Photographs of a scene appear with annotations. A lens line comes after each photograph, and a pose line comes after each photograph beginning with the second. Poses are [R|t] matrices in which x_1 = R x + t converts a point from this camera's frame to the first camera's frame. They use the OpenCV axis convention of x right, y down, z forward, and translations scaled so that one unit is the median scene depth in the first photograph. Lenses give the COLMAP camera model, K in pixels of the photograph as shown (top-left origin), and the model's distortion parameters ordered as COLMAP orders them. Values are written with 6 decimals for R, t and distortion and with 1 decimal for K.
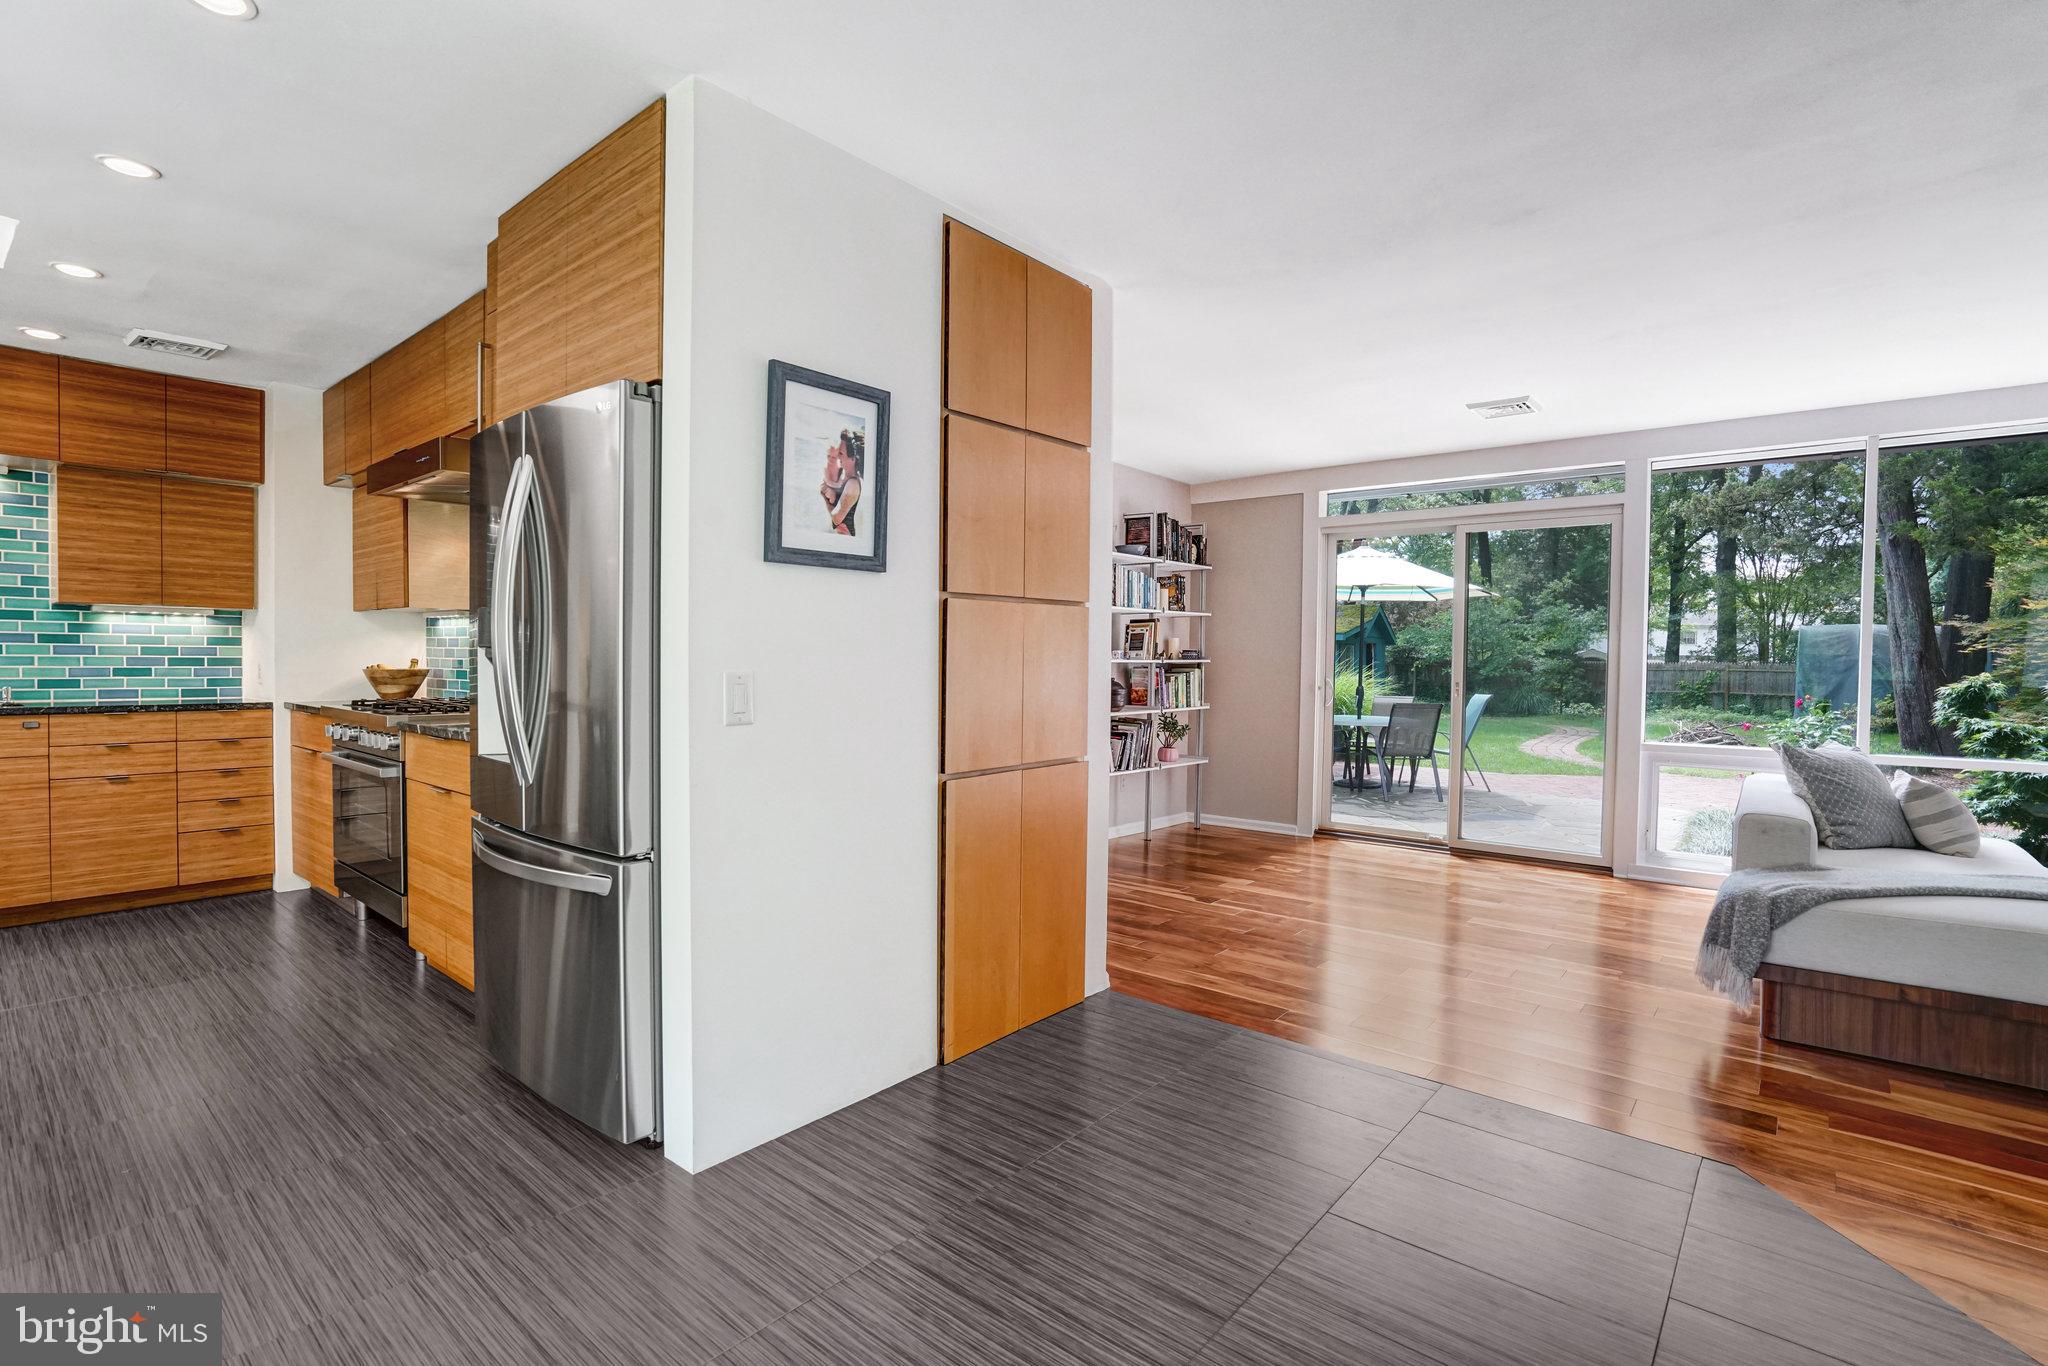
lens RADIAL K [[969.4, 0, 1016.9], [0, 969.4, 682.2], [0, 0, 1]] dist [-0.045080, 0.015173]
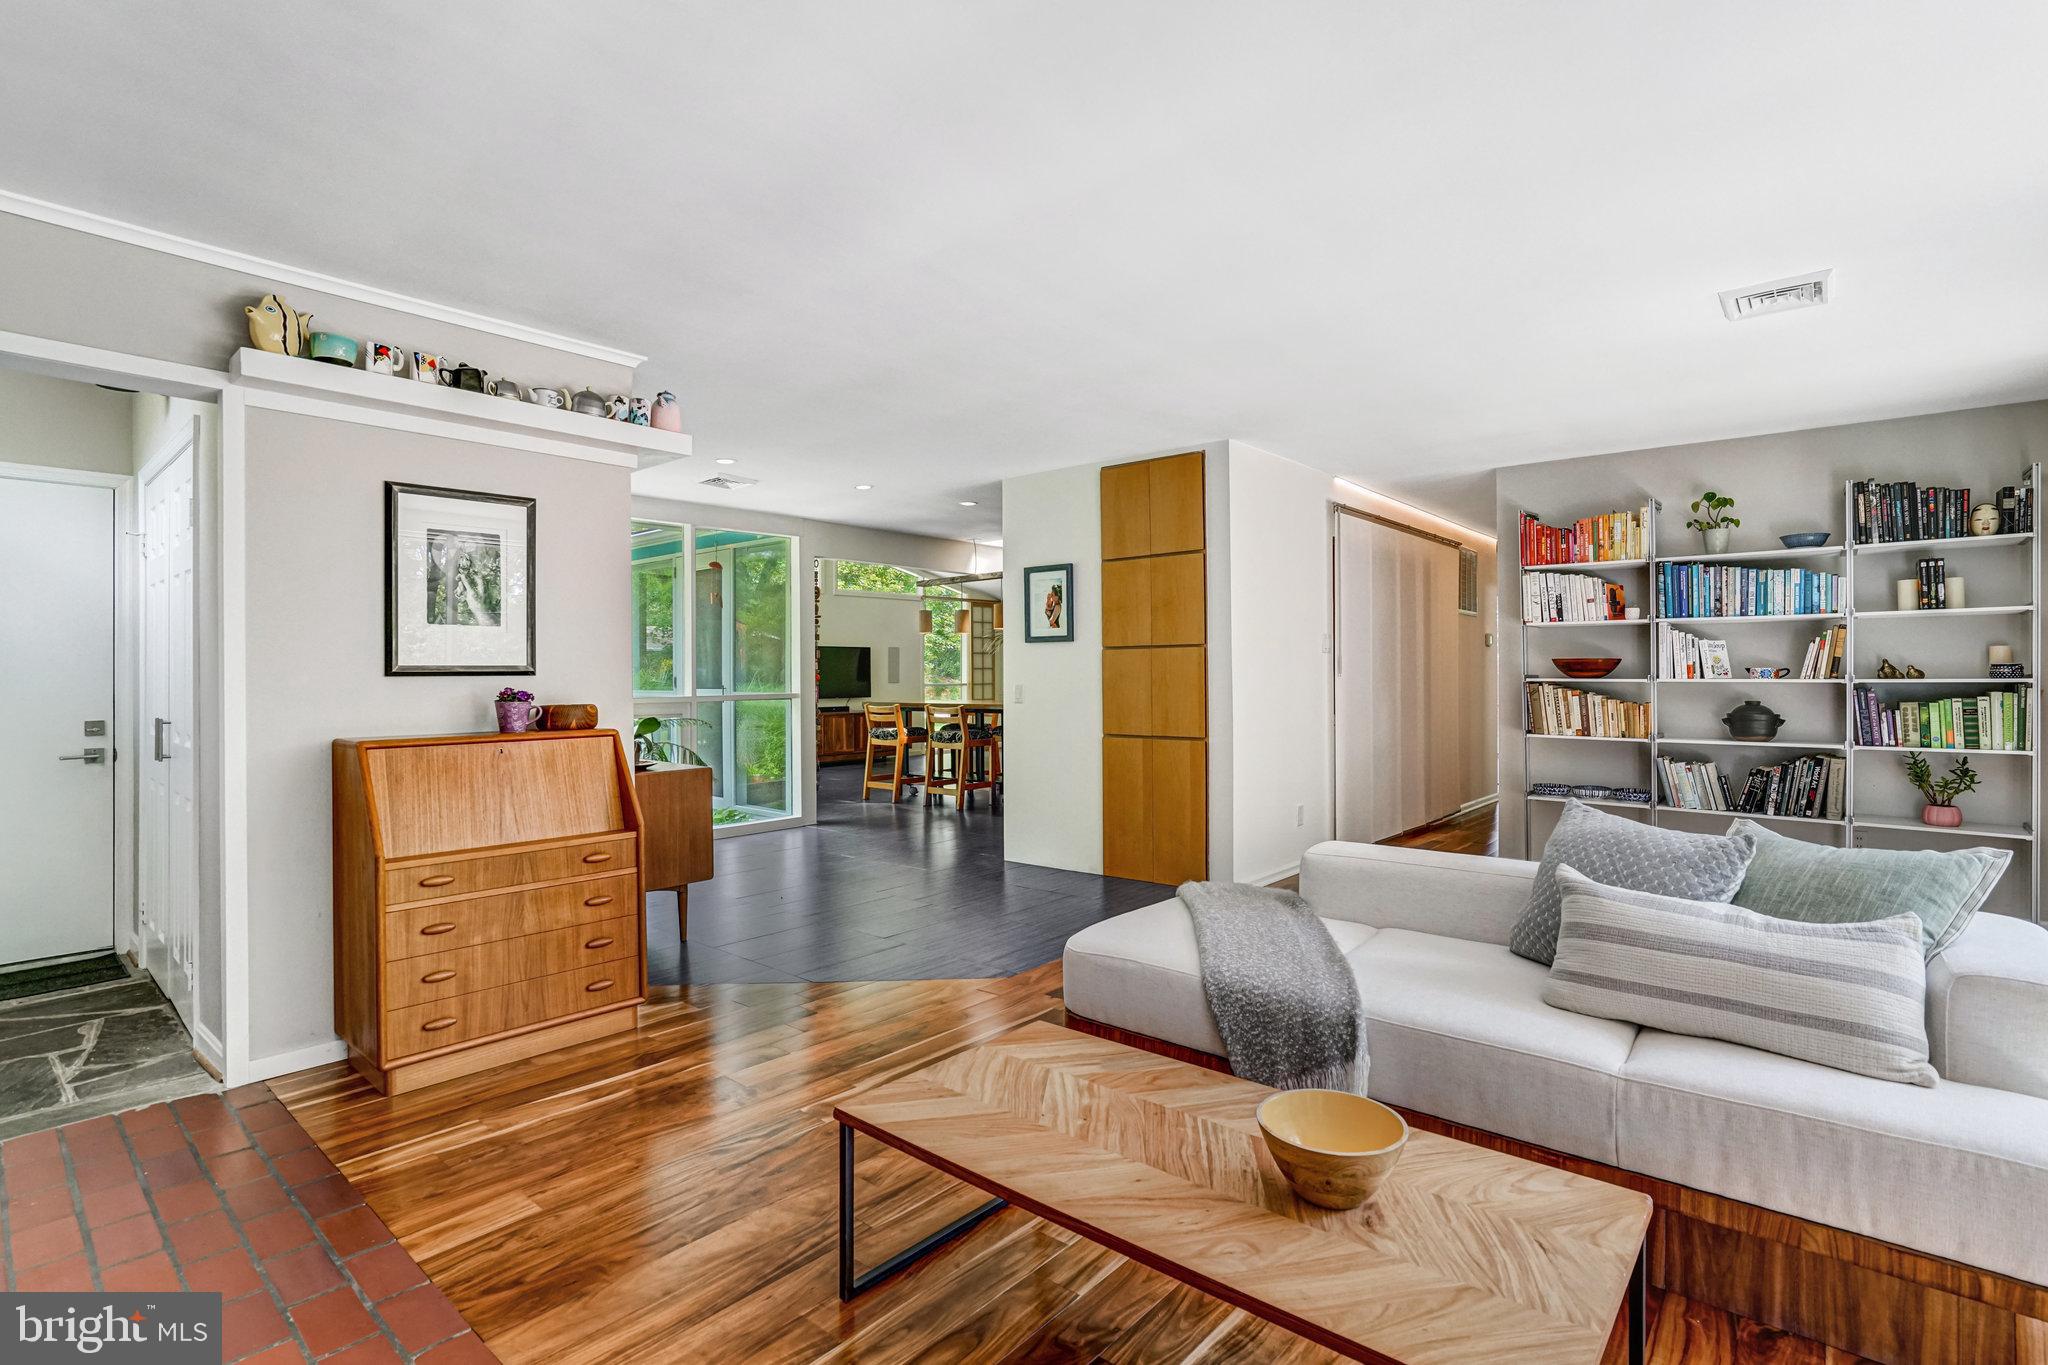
lens RADIAL K [[969.4, 0, 1016.9], [0, 969.4, 681.7], [0, 0, 1]] dist [-0.045080, 0.015173]
pose [[-0.004742, -0.002268, -0.999986, 1.279178], [-0.023099, 0.999731, -0.002158, -0.006407], [0.999722, 0.023089, -0.004793, 0.523927]]
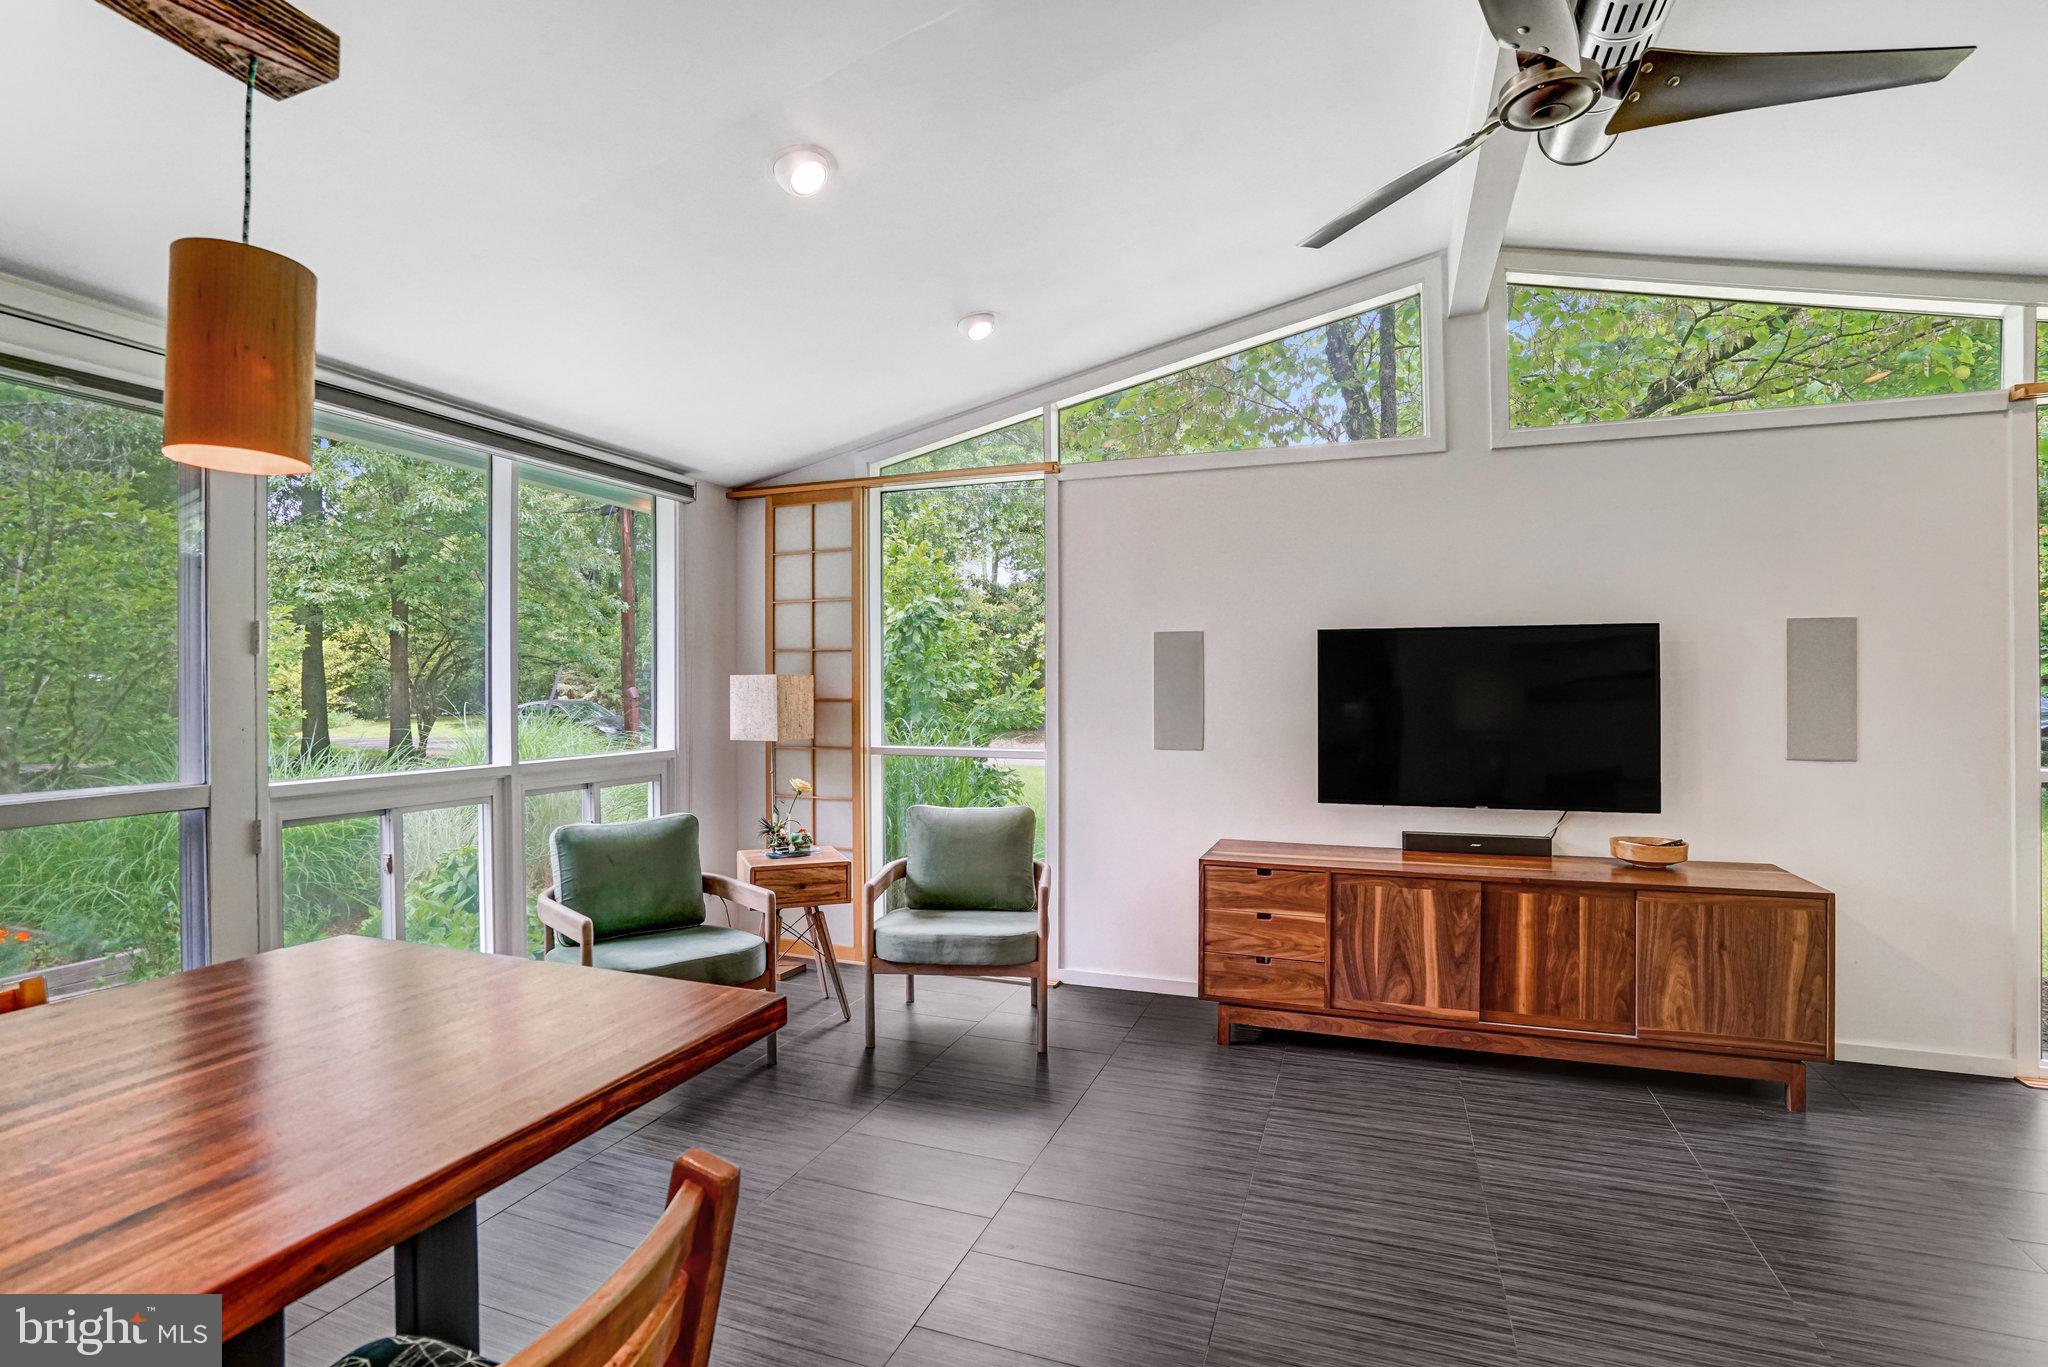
lens RADIAL K [[967.1, 0, 1024.0], [0, 967.1, 683.5], [0, 0, 1]] dist [-0.051055, 0.000354]
pose [[-0.935762, -0.011256, -0.352452, -1.119050], [-0.018825, 0.999660, 0.018054, -0.067941], [0.352129, 0.023529, -0.935656, 0.596328]]
